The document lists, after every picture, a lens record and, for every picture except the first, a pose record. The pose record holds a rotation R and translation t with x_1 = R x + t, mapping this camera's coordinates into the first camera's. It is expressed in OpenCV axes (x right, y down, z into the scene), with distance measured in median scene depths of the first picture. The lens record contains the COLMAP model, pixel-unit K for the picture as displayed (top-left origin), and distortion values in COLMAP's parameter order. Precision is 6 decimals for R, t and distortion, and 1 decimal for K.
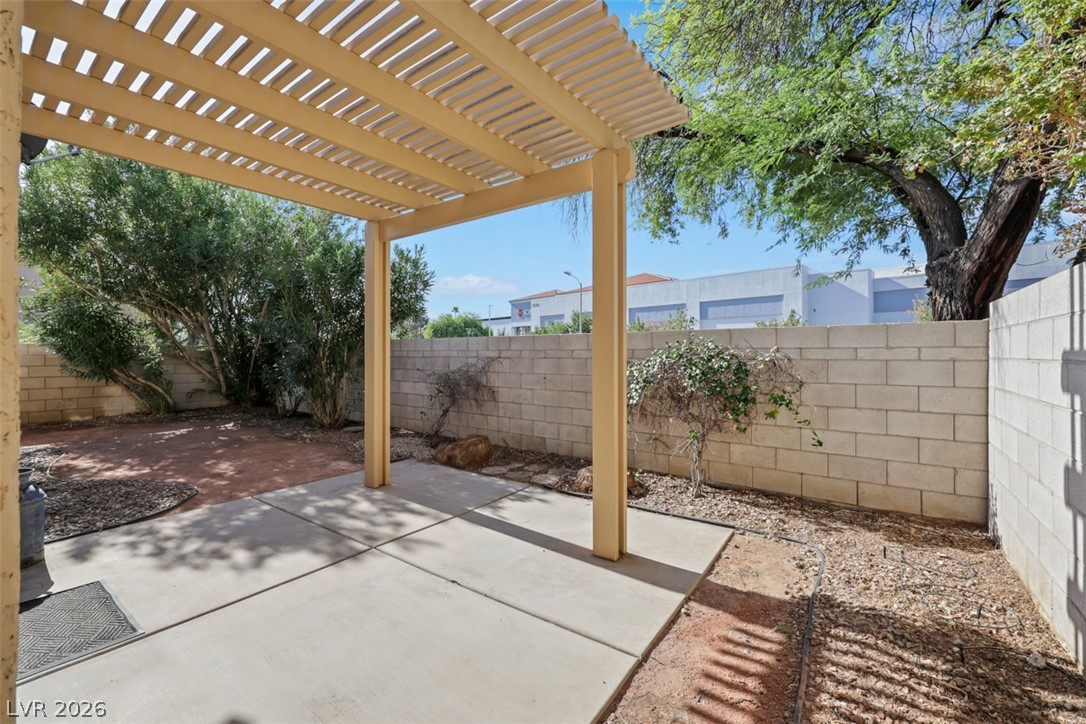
lens RADIAL K [[447.2, 0, 551.7], [0, 447.2, 353.4], [0, 0, 1]] dist [0.001504, -0.000236]
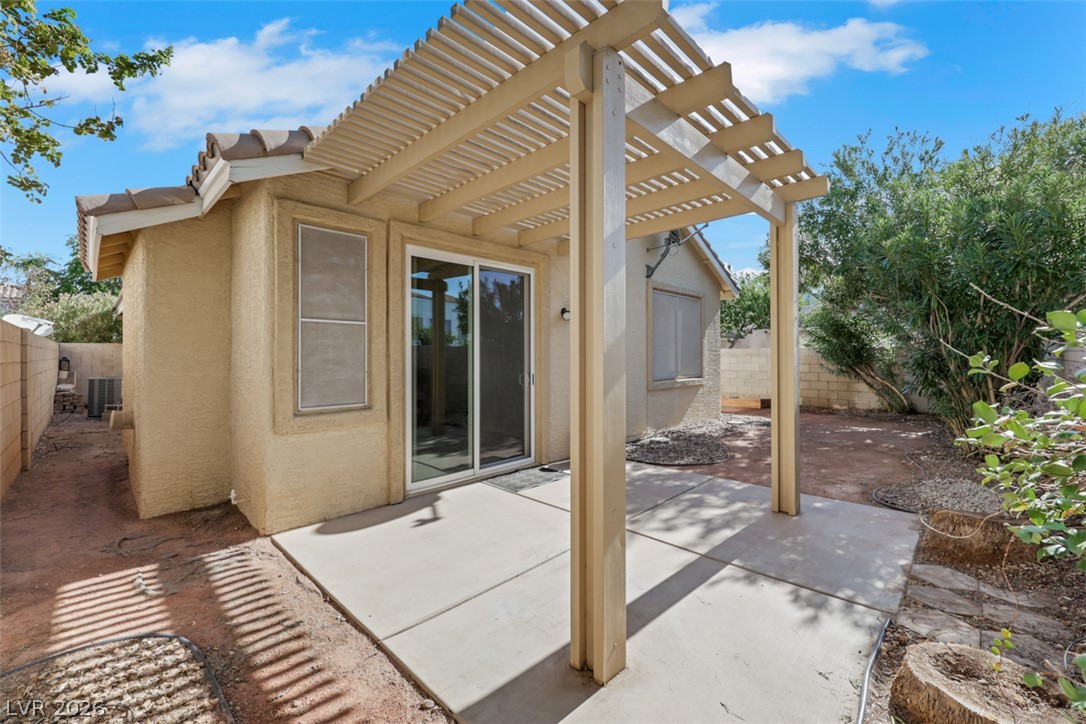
lens RADIAL K [[447.2, 0, 546.9], [0, 447.2, 360.0], [0, 0, 1]] dist [0.001504, -0.000236]
pose [[-0.159004, 0.010511, -0.987222, 0.603117], [0.004824, 0.999940, 0.009870, -0.004241], [0.987266, -0.003193, -0.159045, 0.794159]]
